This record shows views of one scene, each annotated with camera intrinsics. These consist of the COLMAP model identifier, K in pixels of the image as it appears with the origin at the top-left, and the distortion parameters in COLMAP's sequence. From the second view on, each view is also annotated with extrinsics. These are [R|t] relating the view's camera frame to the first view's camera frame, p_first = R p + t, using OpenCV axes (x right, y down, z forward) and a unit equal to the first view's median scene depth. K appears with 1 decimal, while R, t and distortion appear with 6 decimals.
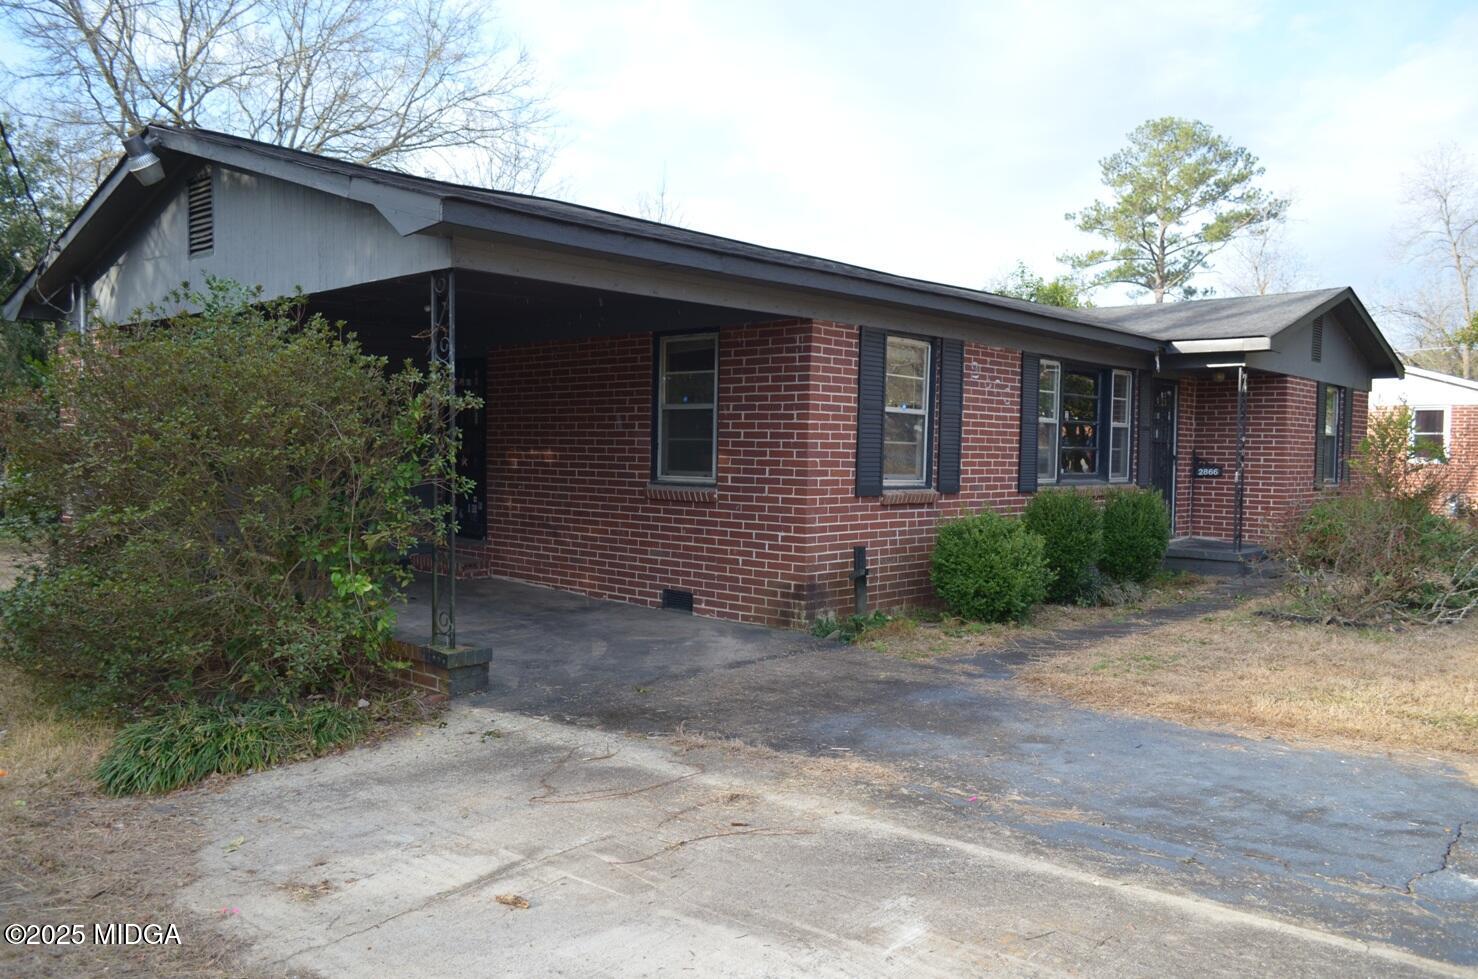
lens RADIAL K [[1141.7, 0, 739.0], [0, 1141.7, 489.5], [0, 0, 1]] dist [-0.009558, -0.001672]
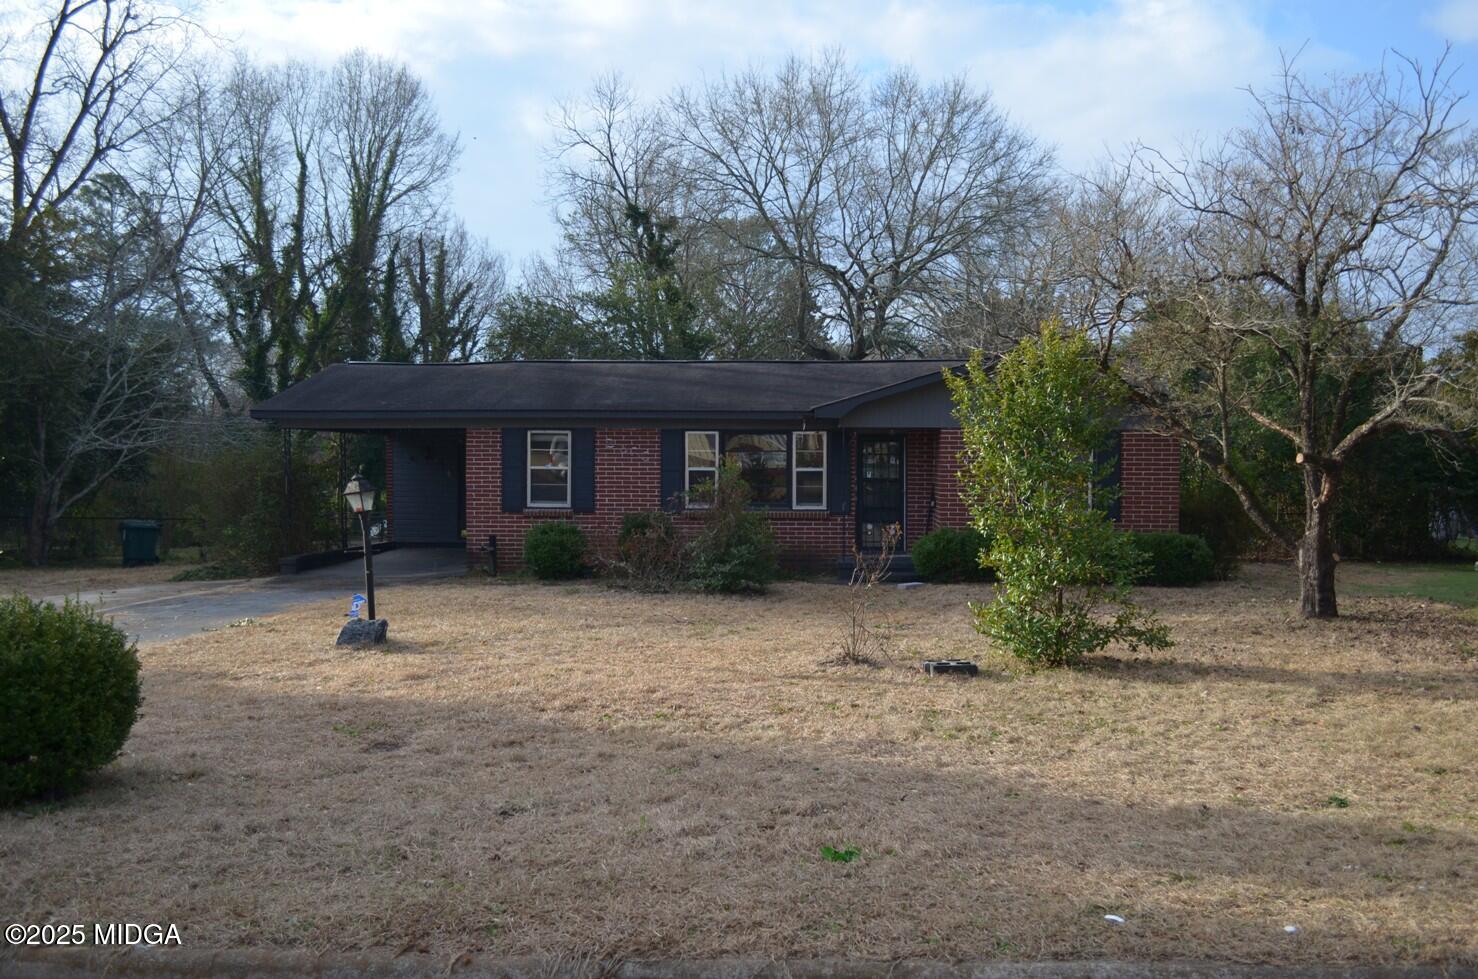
lens RADIAL K [[1314.4, 0, 739.0], [0, 1314.4, 489.5], [0, 0, 1]] dist [-0.001500, -0.000232]
pose [[0.610350, 0.004966, -0.792116, 2.303510], [-0.018245, 0.999803, -0.007790, -0.024057], [0.791921, 0.019206, 0.610321, -0.106440]]
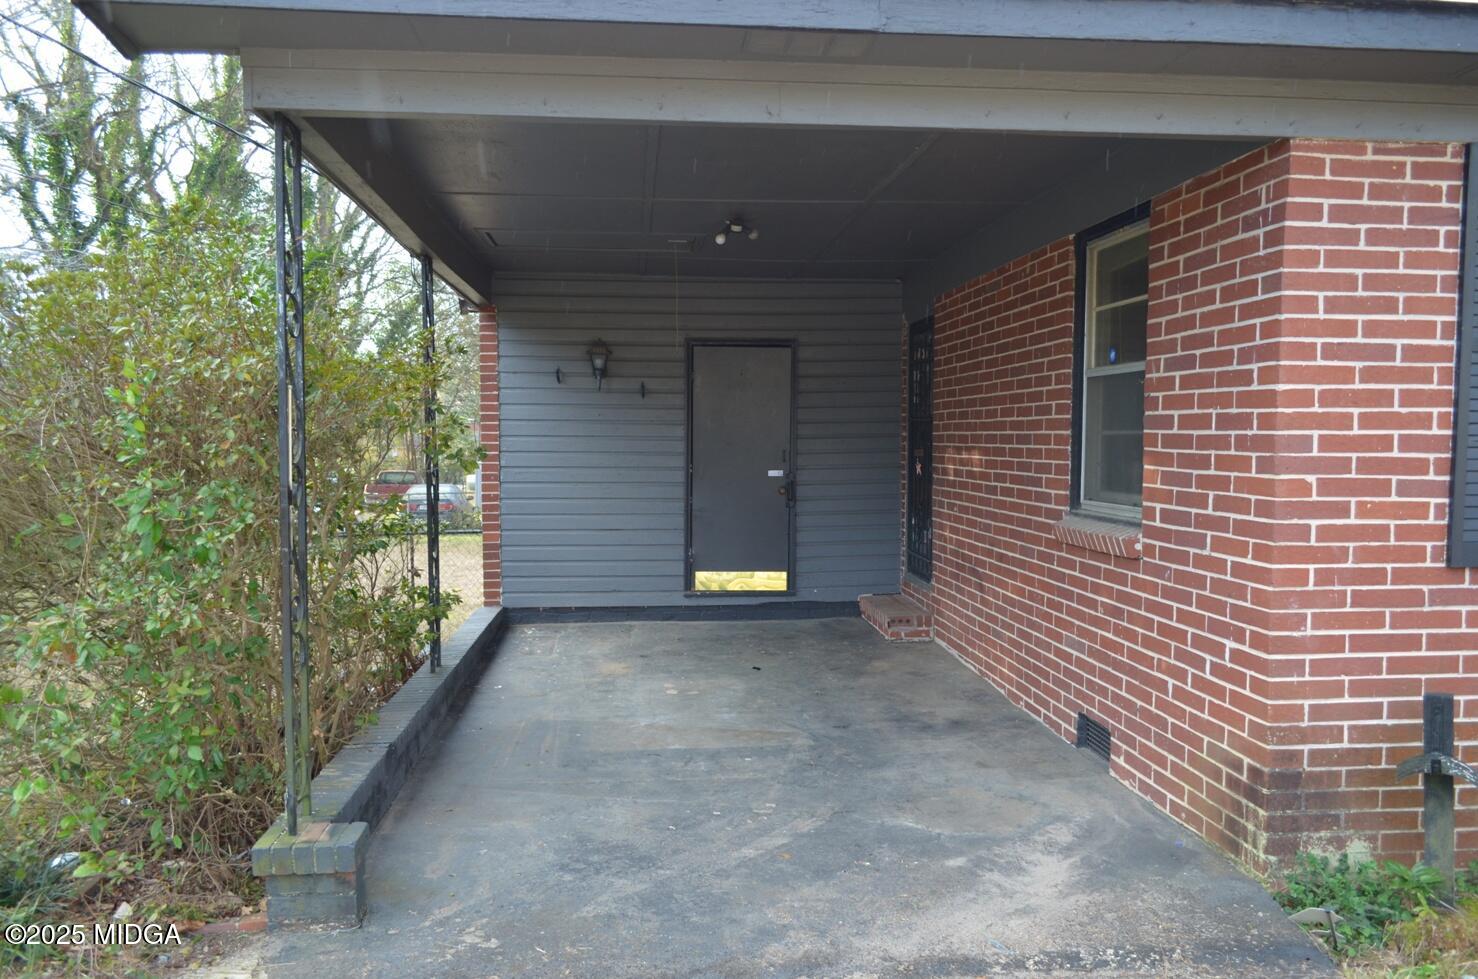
lens RADIAL K [[1141.7, 0, 739.0], [0, 1141.7, 489.5], [0, 0, 1]] dist [-0.009558, -0.001672]
pose [[0.744316, 0.019239, -0.667551, 0.187426], [-0.017375, 0.999804, 0.009441, -0.021531], [0.667602, 0.004572, 0.744504, 0.538939]]
